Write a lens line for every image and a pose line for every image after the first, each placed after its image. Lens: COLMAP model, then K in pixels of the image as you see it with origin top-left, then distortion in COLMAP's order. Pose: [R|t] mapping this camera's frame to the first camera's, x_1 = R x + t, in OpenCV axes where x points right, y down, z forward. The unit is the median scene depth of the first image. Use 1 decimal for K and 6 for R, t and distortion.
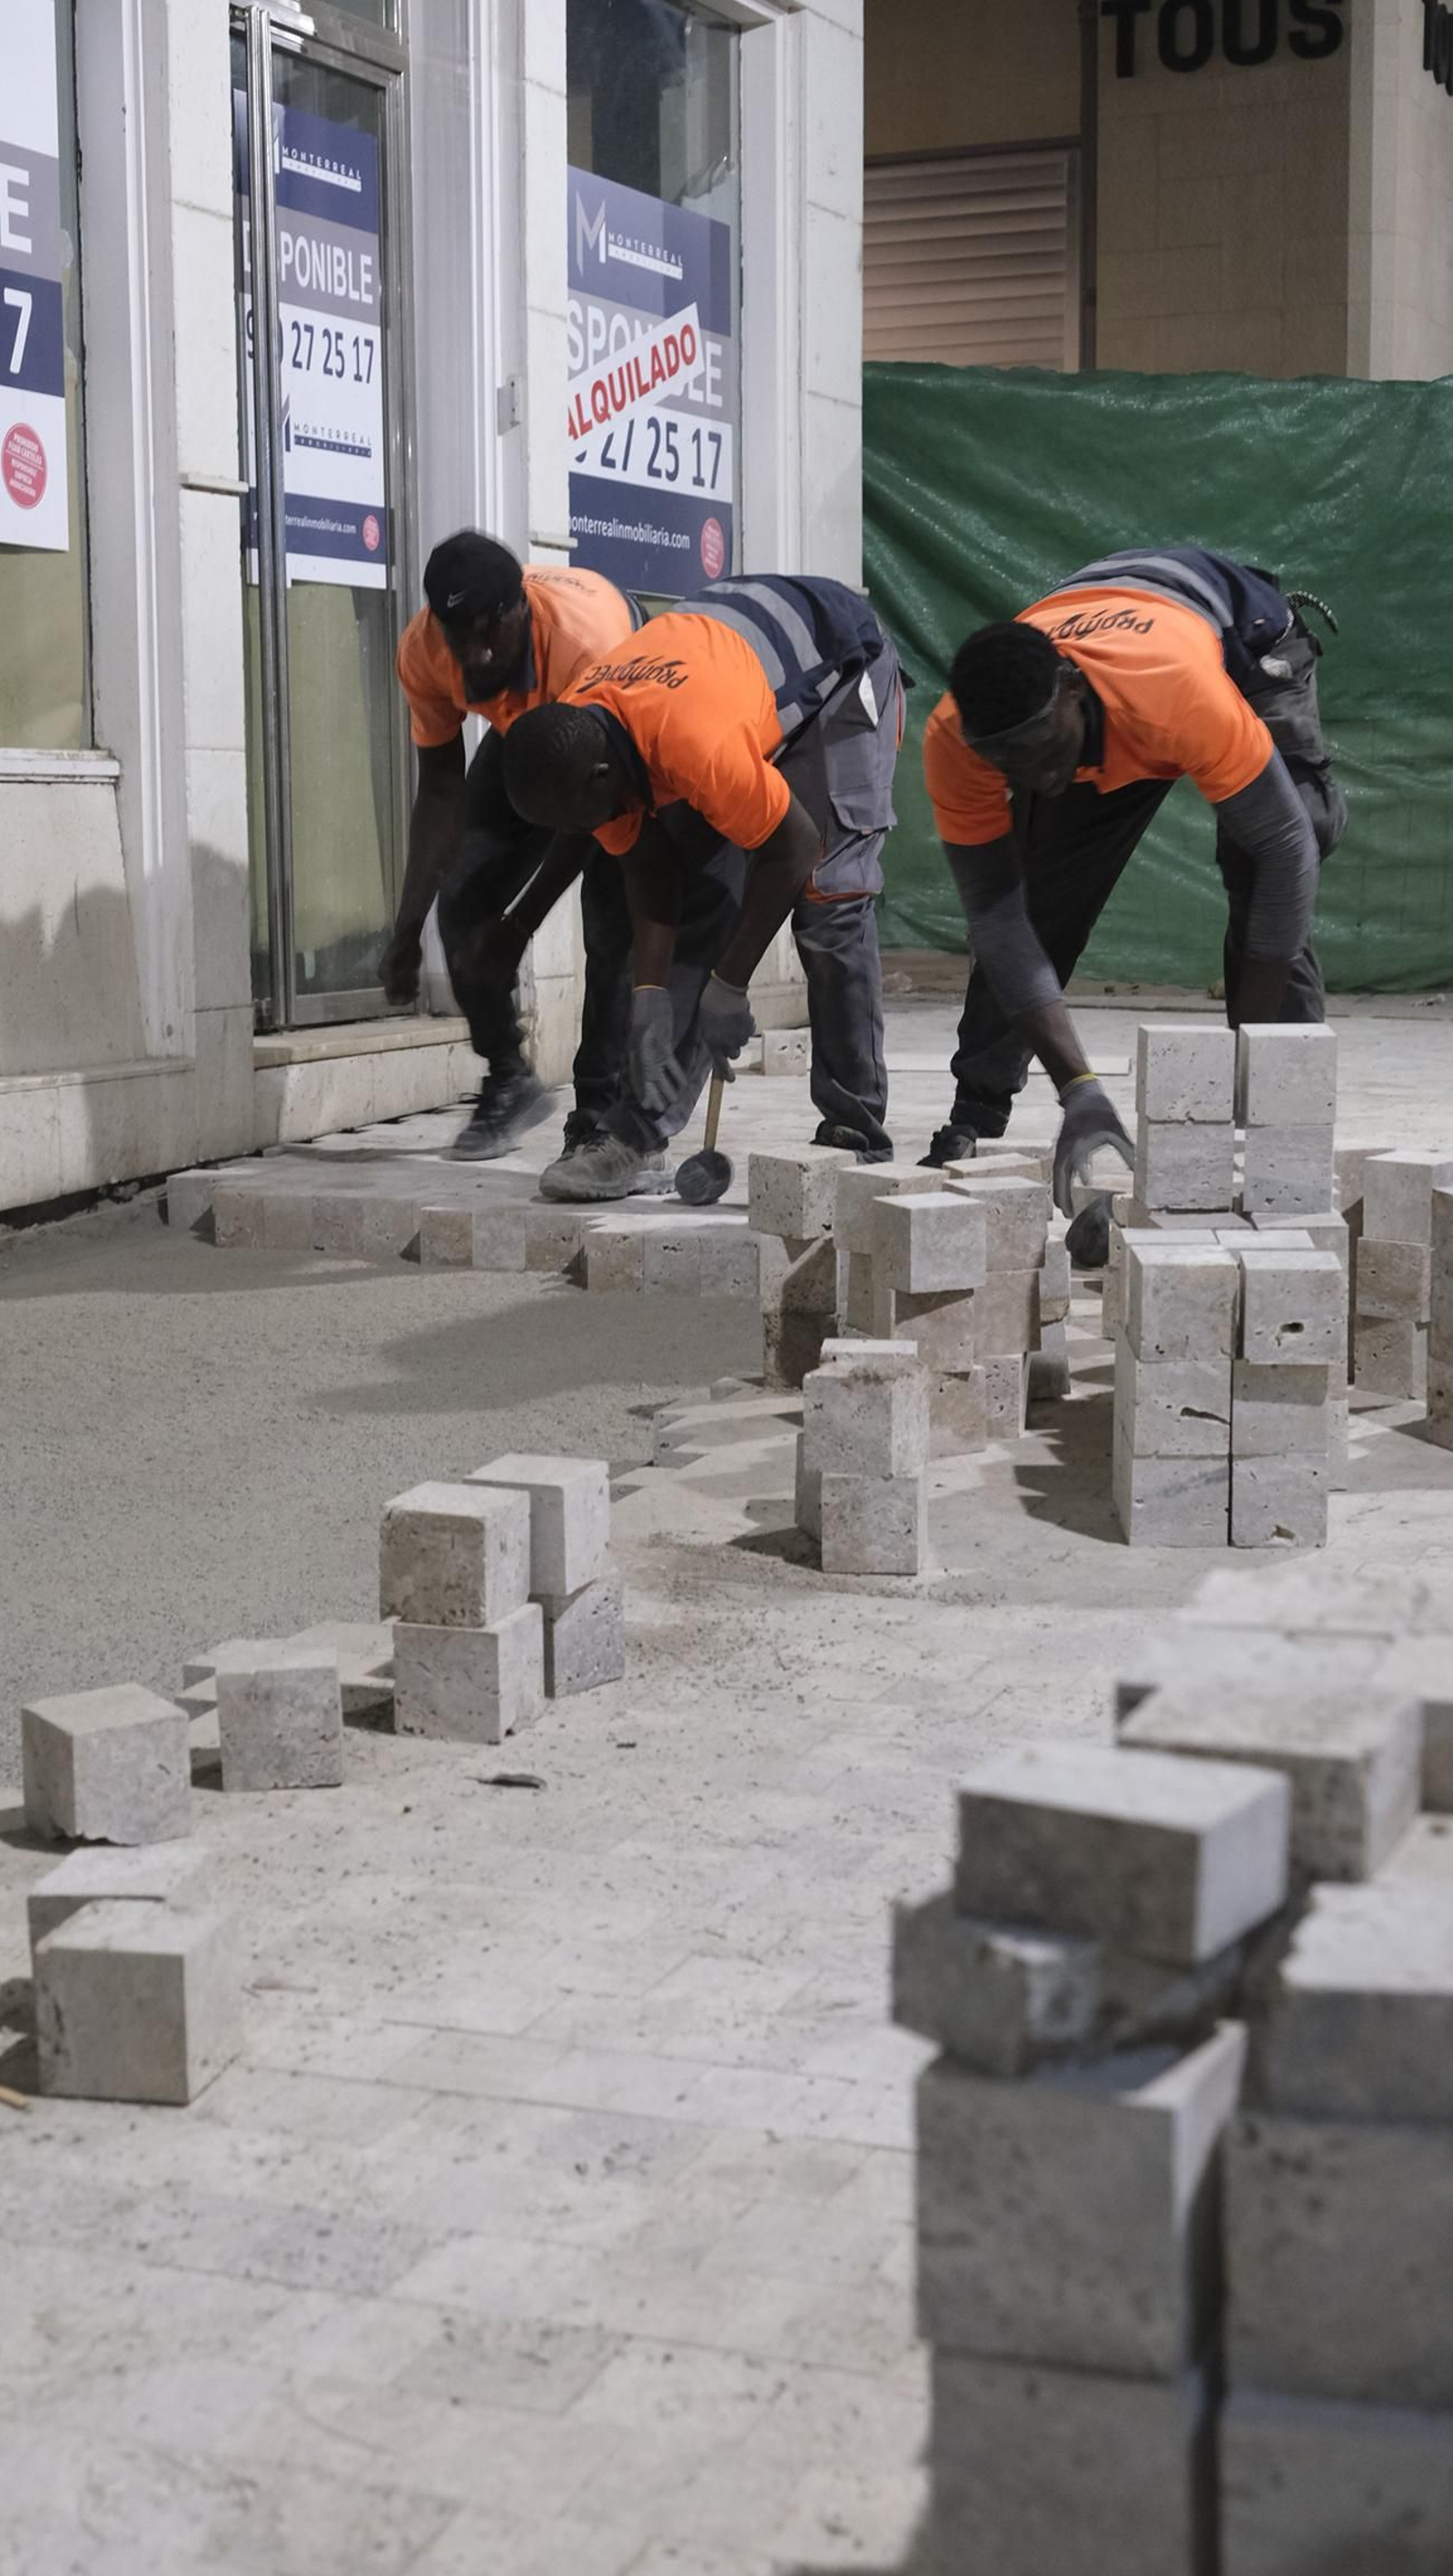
lens RADIAL K [[3755.0, 0, 720.6], [0, 3755.0, 1294.1], [0, 0, 1]] dist [-0.006266, 0.125595]
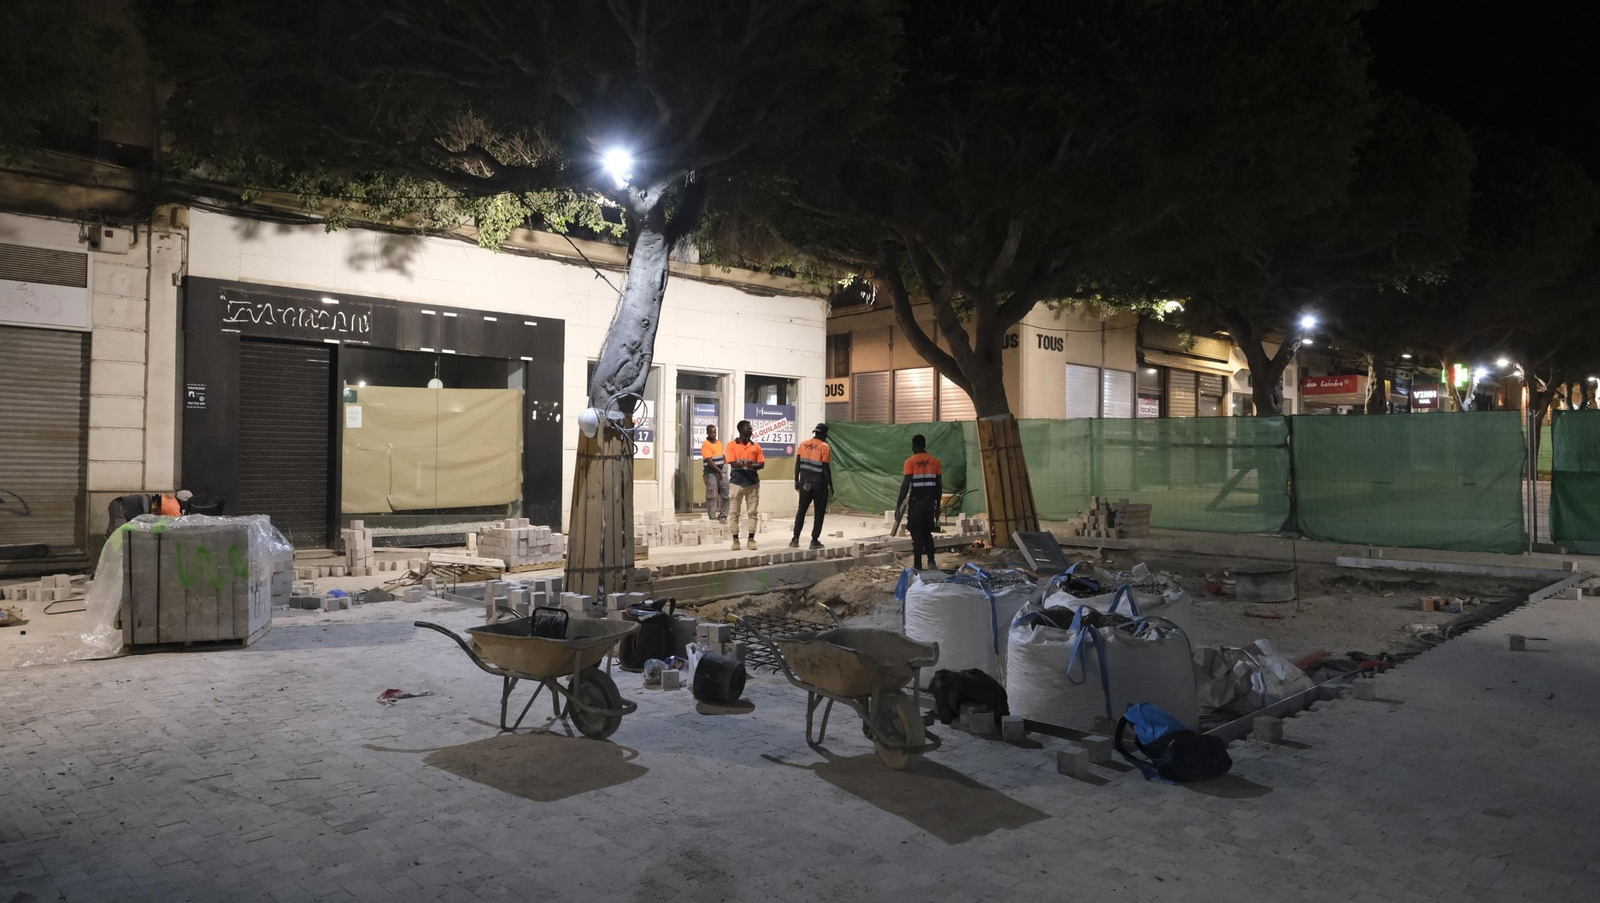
lens RADIAL K [[1087.9, 0, 815.1], [0, 1087.9, 450.4], [0, 0, 1]] dist [-0.026924, 0.006566]
pose [[0.915305, 0.012316, -0.402572, 1.120458], [-0.068330, 0.989791, -0.125077, 0.078589], [0.396922, 0.141991, 0.906803, -1.119906]]
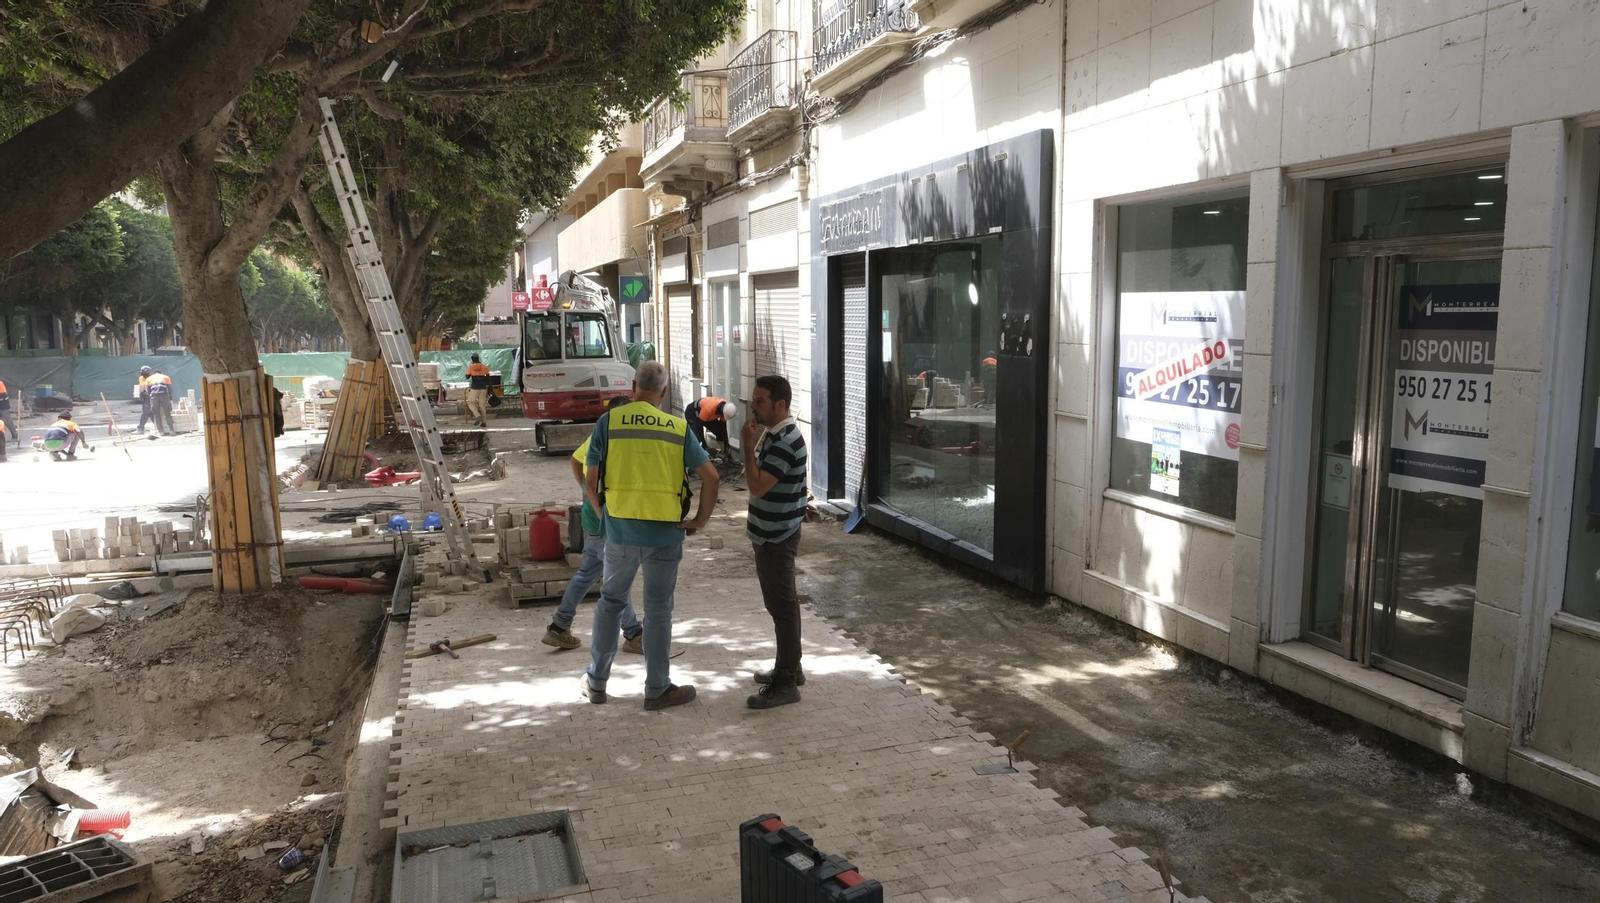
lens RADIAL K [[1087.9, 0, 815.1], [0, 1087.9, 450.4], [0, 0, 1]] dist [-0.026924, 0.006566]
pose [[-0.767476, 0.094673, -0.634049, 0.591128], [-0.068445, 0.971282, 0.227875, -0.343341], [0.637414, 0.218286, -0.738955, 1.266860]]
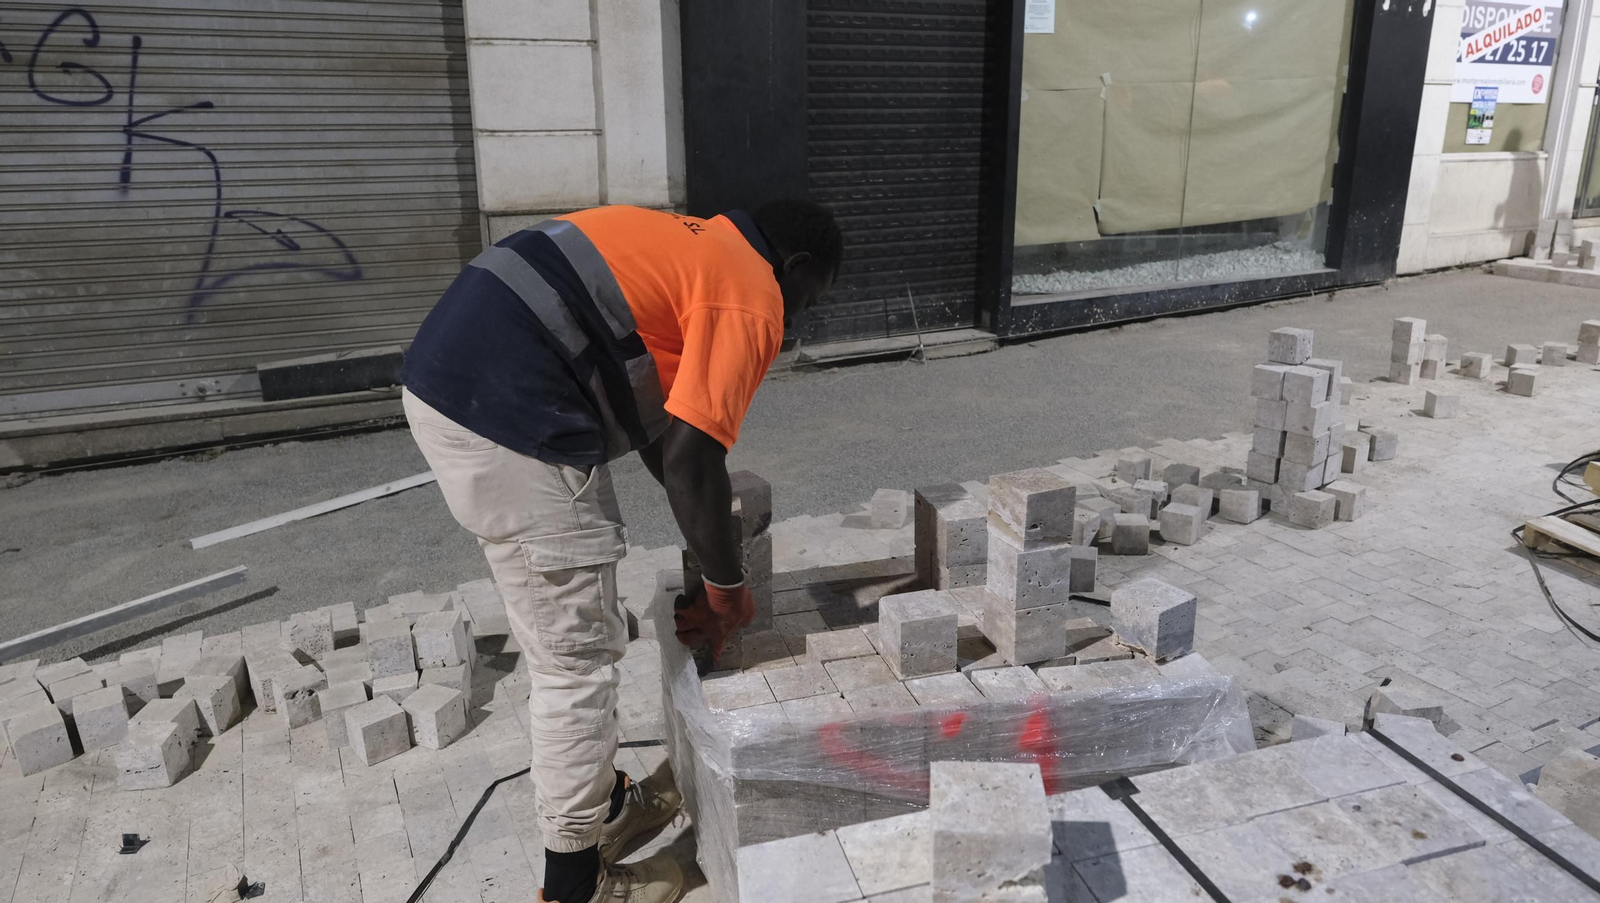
lens RADIAL K [[1081.9, 0, 804.6], [0, 1081.9, 455.2], [0, 0, 1]] dist [-0.026693, 0.005282]
pose [[0.745627, 0.202010, -0.635006, 0.043713], [-0.080976, 0.973348, 0.214562, -0.000930], [0.661426, -0.108563, 0.742112, -0.440358]]
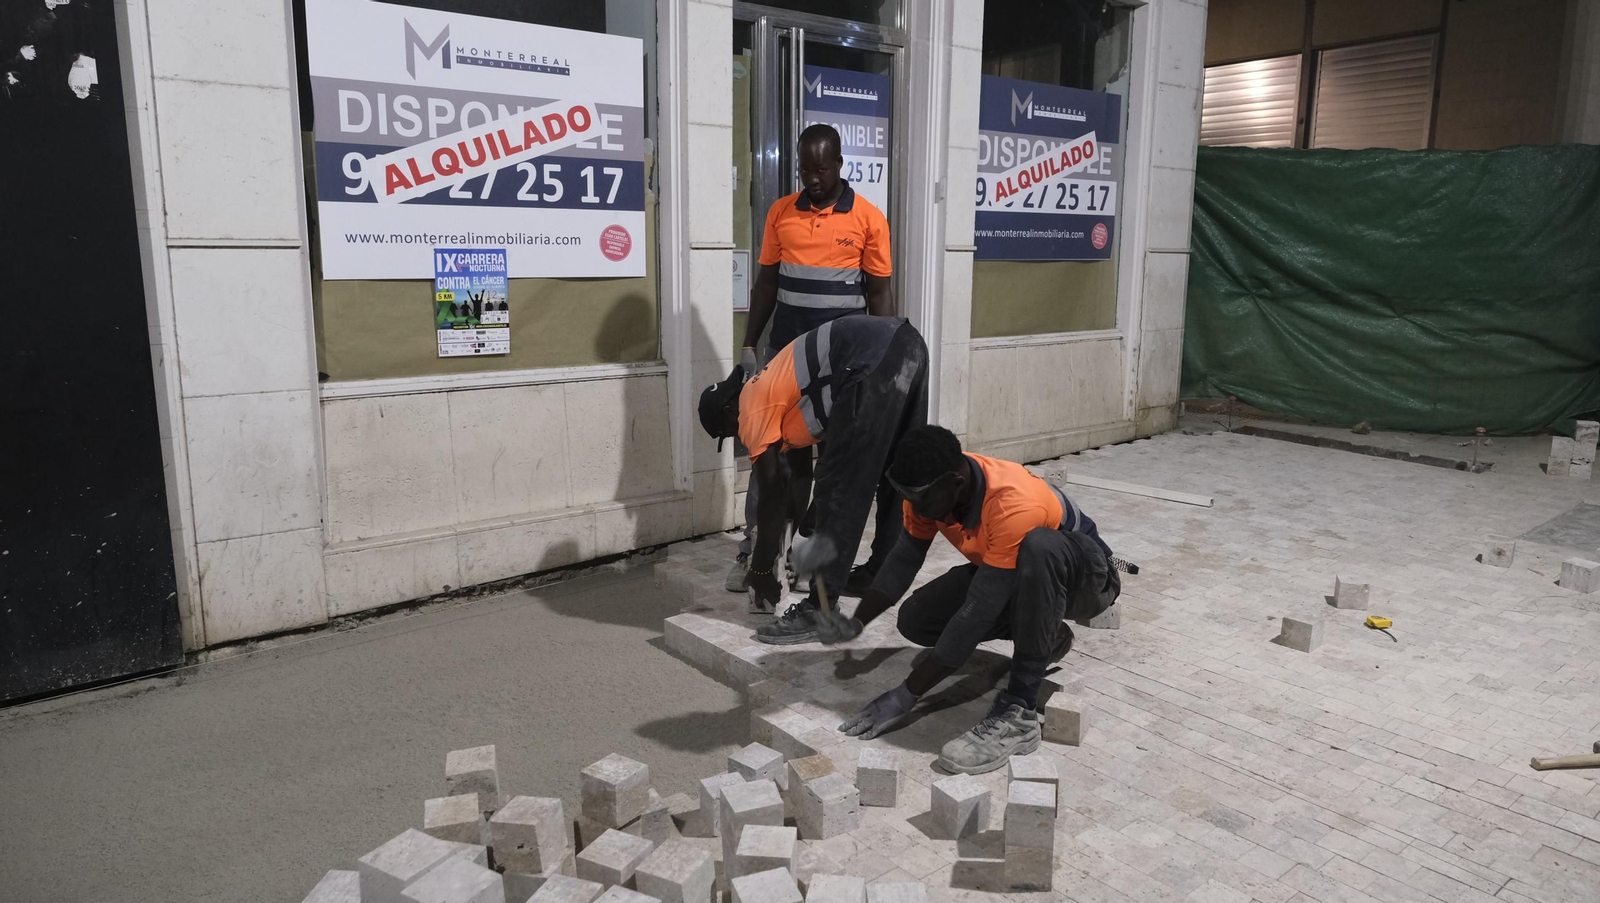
lens RADIAL K [[1080.3, 0, 800.7], [0, 1080.3, 451.7], [0, 0, 1]] dist [-0.034272, 0.017764]
pose [[0.868157, 0.105664, -0.484911, 0.219453], [-0.074531, 0.993750, 0.083107, -0.134928], [0.490661, -0.036009, 0.870606, 0.406011]]
